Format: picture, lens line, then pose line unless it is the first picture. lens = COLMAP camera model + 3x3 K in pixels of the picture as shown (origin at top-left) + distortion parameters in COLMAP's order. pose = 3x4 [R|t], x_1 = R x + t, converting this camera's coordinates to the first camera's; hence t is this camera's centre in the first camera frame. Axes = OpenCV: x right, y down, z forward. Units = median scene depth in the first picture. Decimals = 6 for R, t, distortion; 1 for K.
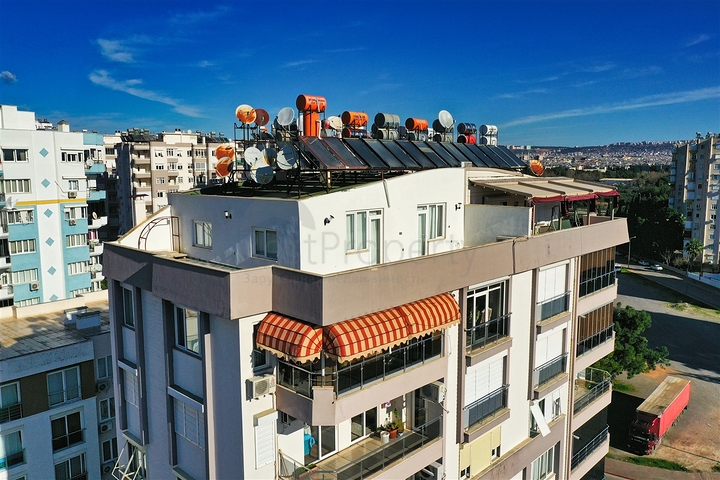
lens RADIAL K [[572.5, 0, 345.8], [0, 572.5, 258.1], [0, 0, 1]] dist [0.056072, -0.004424]
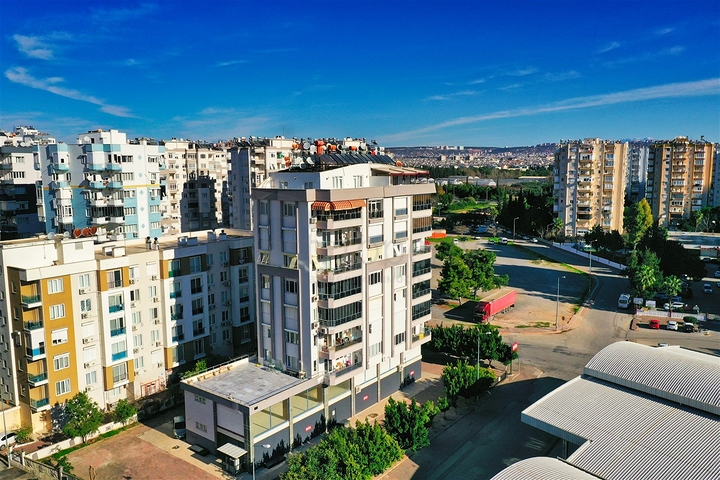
lens RADIAL K [[578.8, 0, 360.0], [0, 578.8, 240.0], [0, 0, 1]] dist [0.084309, 0.001367]
pose [[0.990952, -0.024643, 0.131935, -0.100308], [0.029025, 0.999086, -0.031391, 0.138232], [-0.131041, 0.034936, 0.990761, -0.812467]]
